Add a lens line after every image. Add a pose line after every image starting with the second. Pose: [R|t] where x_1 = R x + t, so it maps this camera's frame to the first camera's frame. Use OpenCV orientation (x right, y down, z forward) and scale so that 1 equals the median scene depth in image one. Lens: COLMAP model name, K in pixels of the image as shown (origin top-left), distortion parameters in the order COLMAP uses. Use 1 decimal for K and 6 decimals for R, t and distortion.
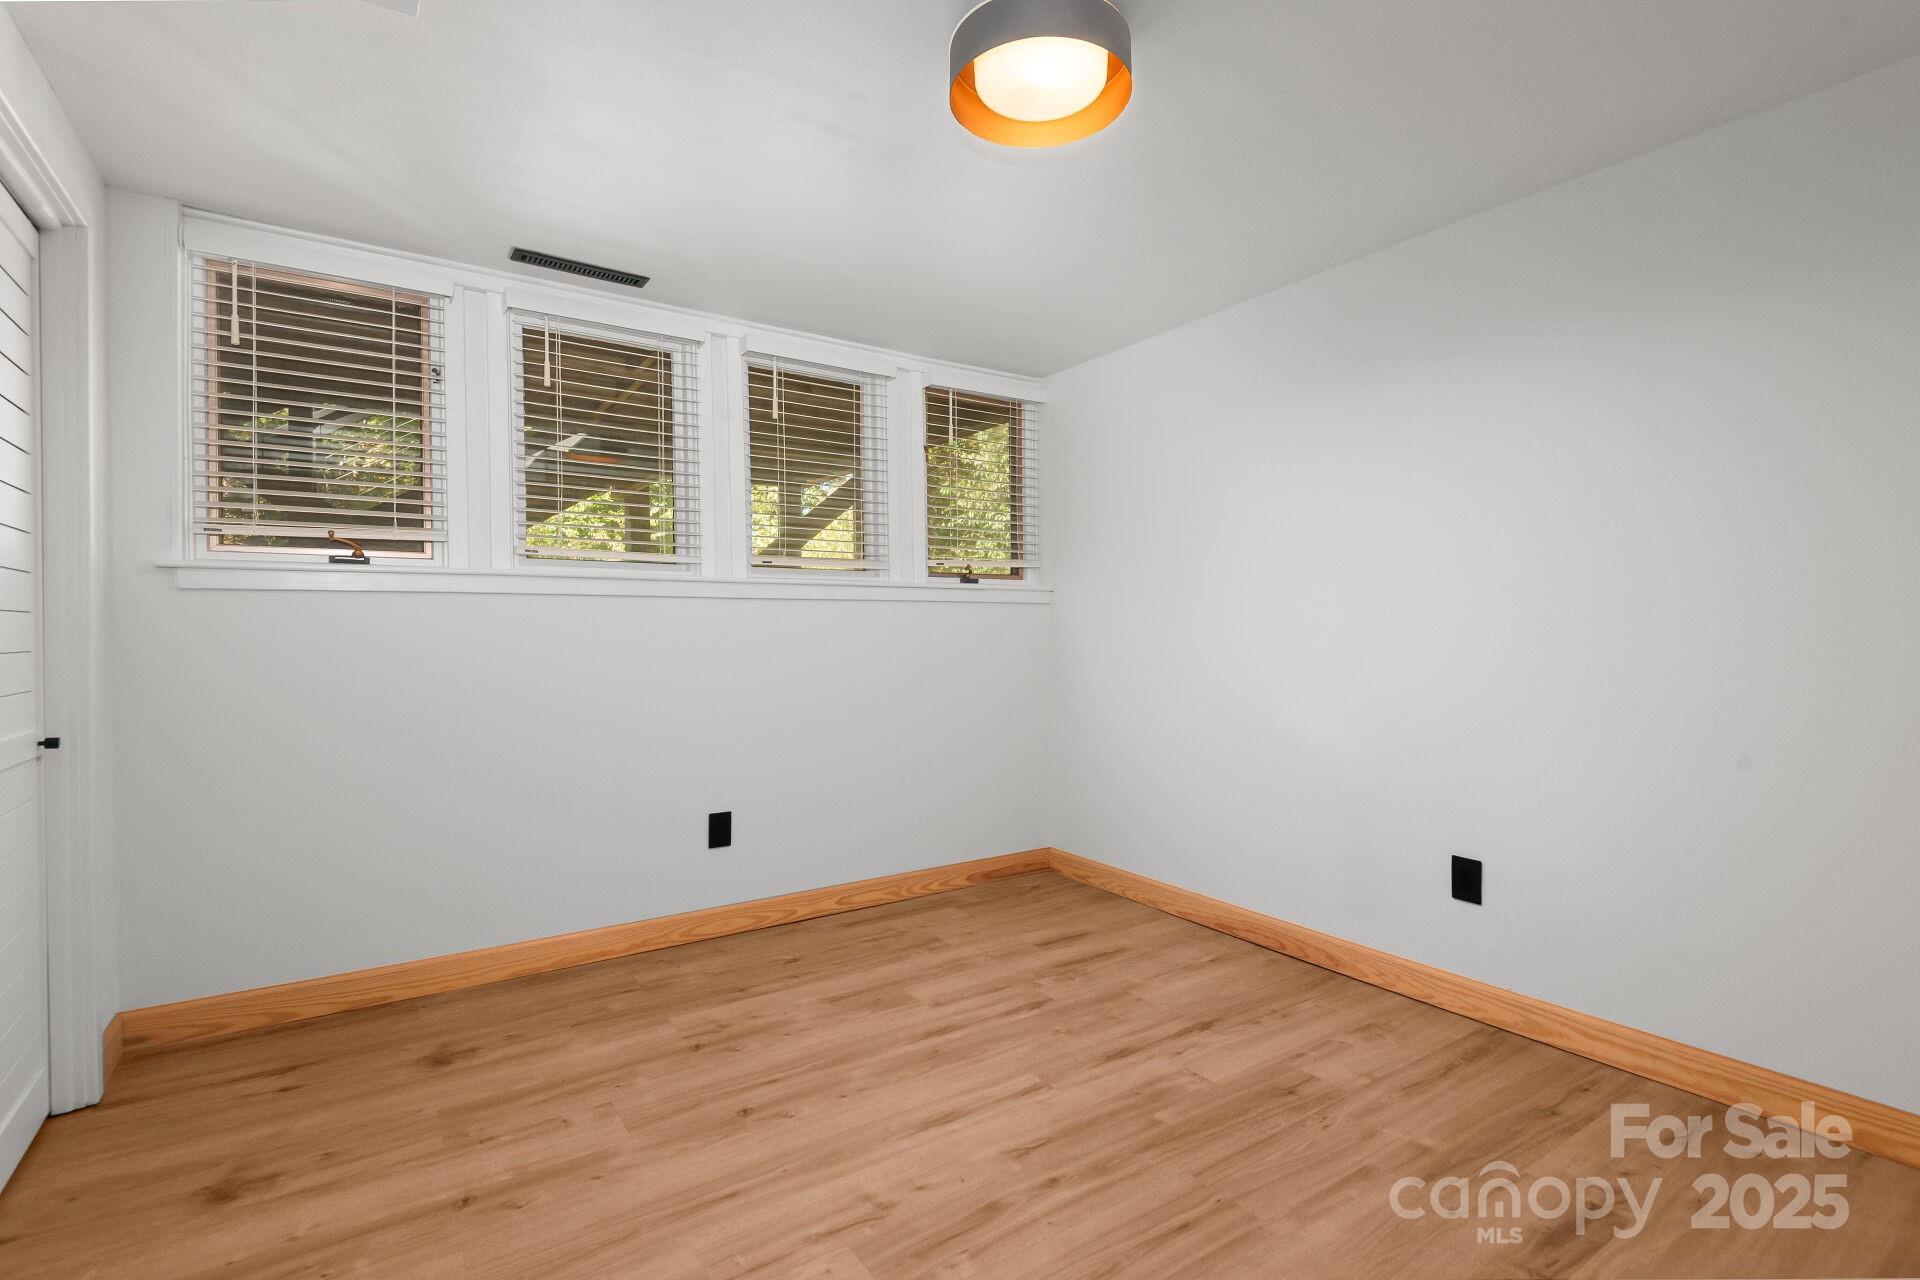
lens RADIAL K [[886.8, 0, 957.2], [0, 886.8, 637.9], [0, 0, 1]] dist [0.000086, -0.000003]
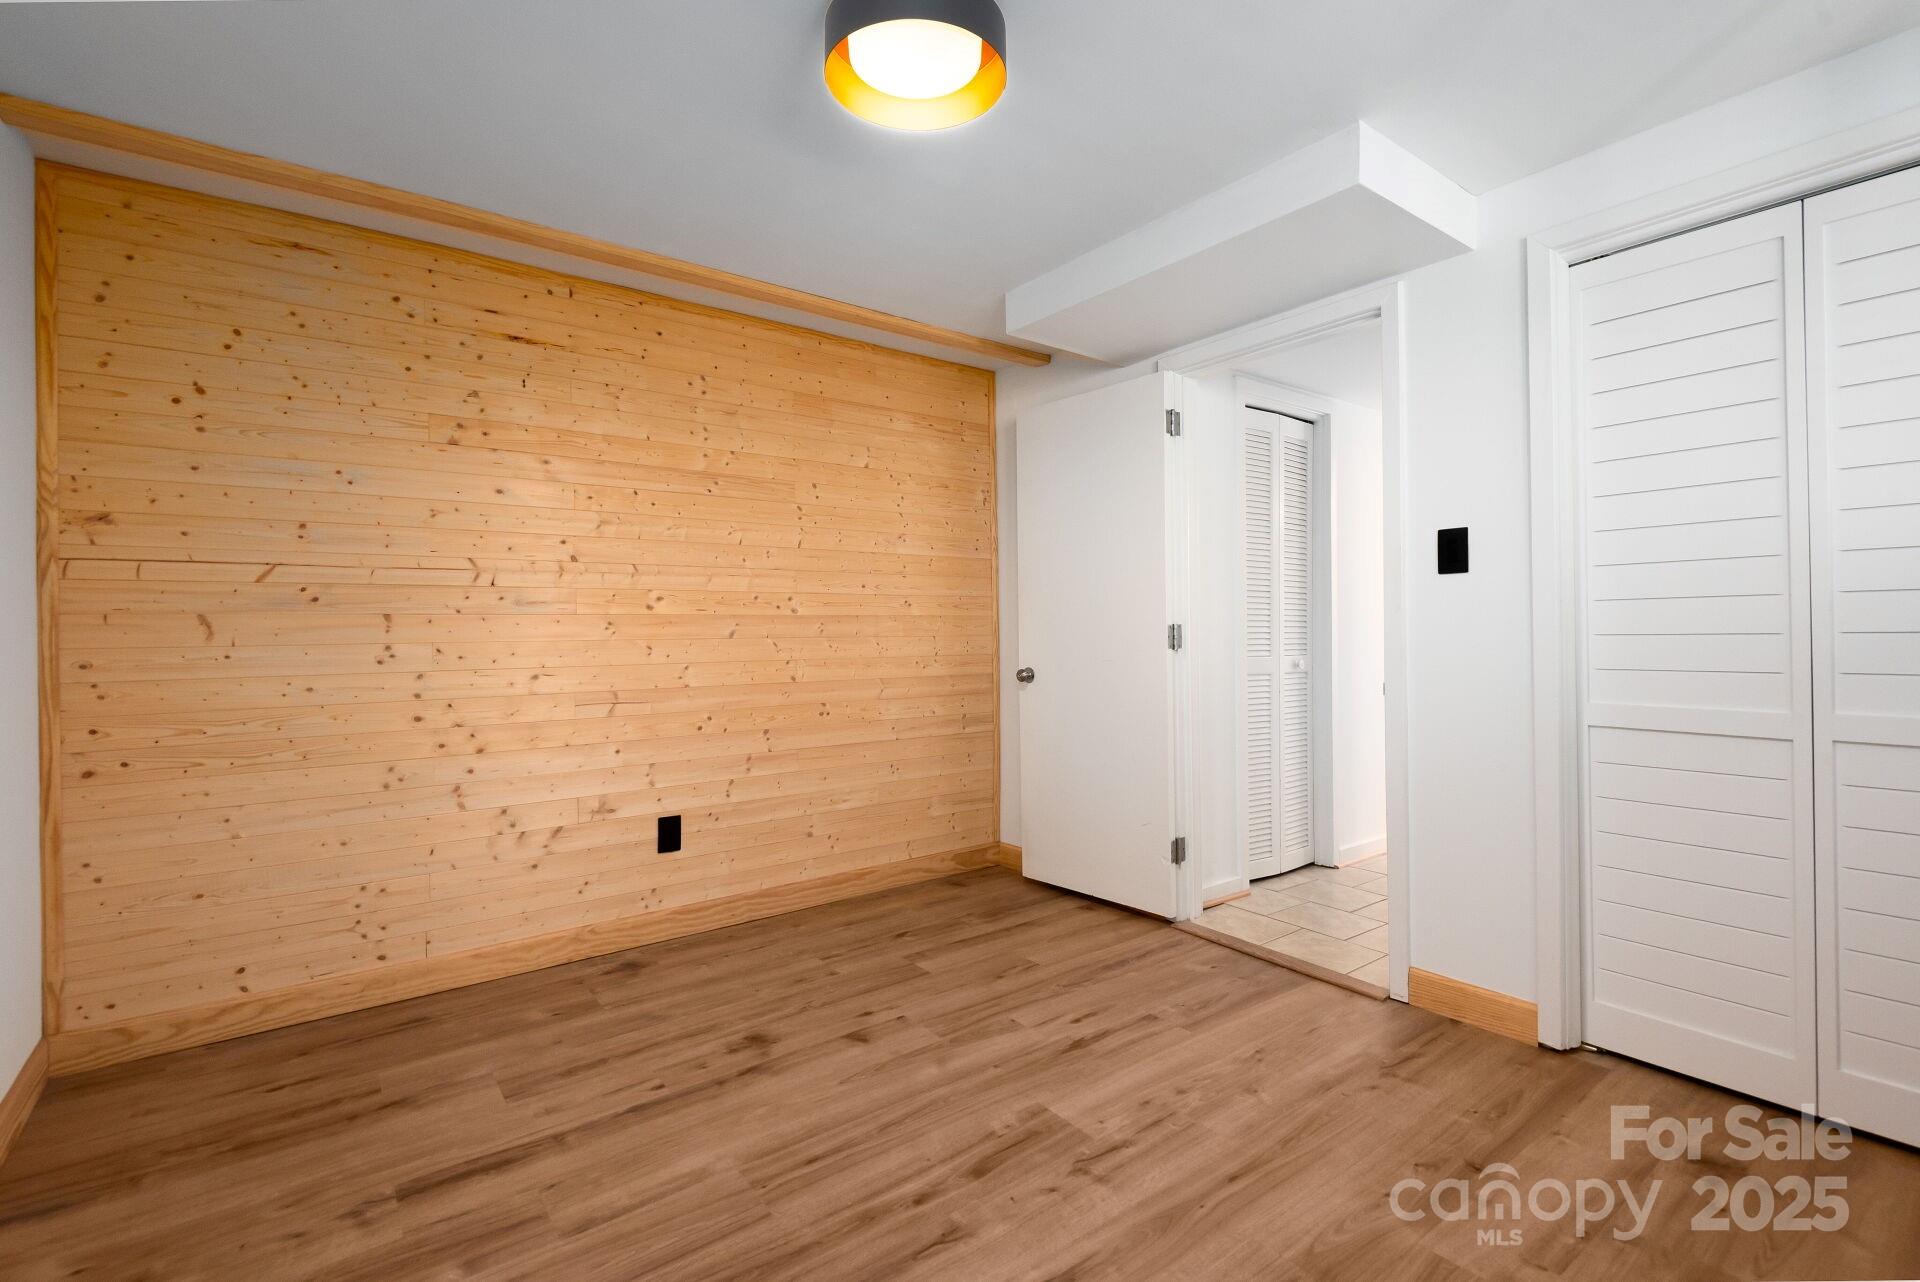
lens RADIAL K [[886.8, 0, 961.3], [0, 886.8, 637.8], [0, 0, 1]] dist [0.000086, -0.000003]
pose [[-0.998093, 0.014644, -0.059967, 0.115862], [0.014233, 0.999872, 0.007273, -0.014985], [0.060066, 0.006406, -0.998174, 2.043935]]
